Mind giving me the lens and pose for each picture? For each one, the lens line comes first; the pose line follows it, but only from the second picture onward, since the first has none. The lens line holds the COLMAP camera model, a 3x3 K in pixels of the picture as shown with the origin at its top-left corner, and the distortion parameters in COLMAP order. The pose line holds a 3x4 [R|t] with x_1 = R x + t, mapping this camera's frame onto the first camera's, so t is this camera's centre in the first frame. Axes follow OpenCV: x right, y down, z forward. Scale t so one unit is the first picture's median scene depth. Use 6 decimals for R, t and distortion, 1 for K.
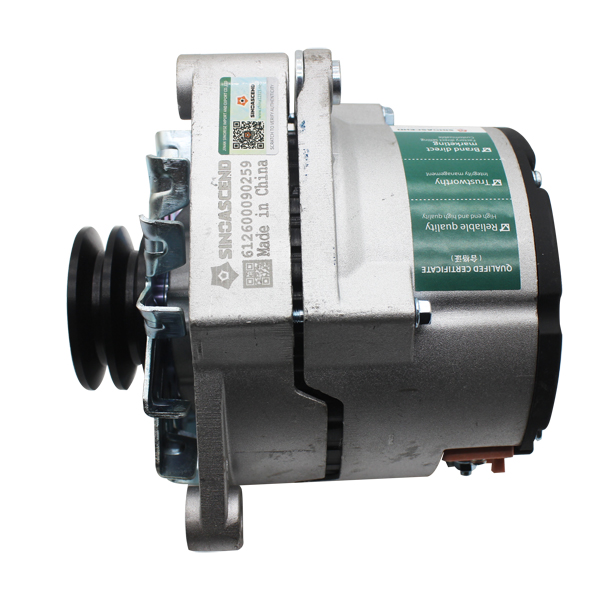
lens RADIAL K [[949.5, 0, 299.0], [0, 949.5, 299.7], [0, 0, 1]] dist [-0.167845, 0.000000]
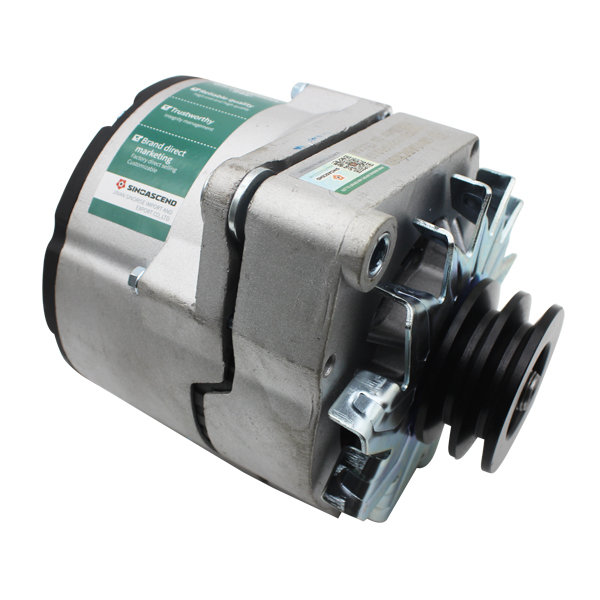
lens RADIAL K [[949.5, 0, 298.9], [0, 949.5, 300.6], [0, 0, 1]] dist [-0.167845, 0.000000]
pose [[-0.836540, -0.378423, 0.396229, -0.445035], [0.454853, -0.076470, 0.887277, -1.072909], [-0.305466, 0.922469, 0.236097, 0.946305]]
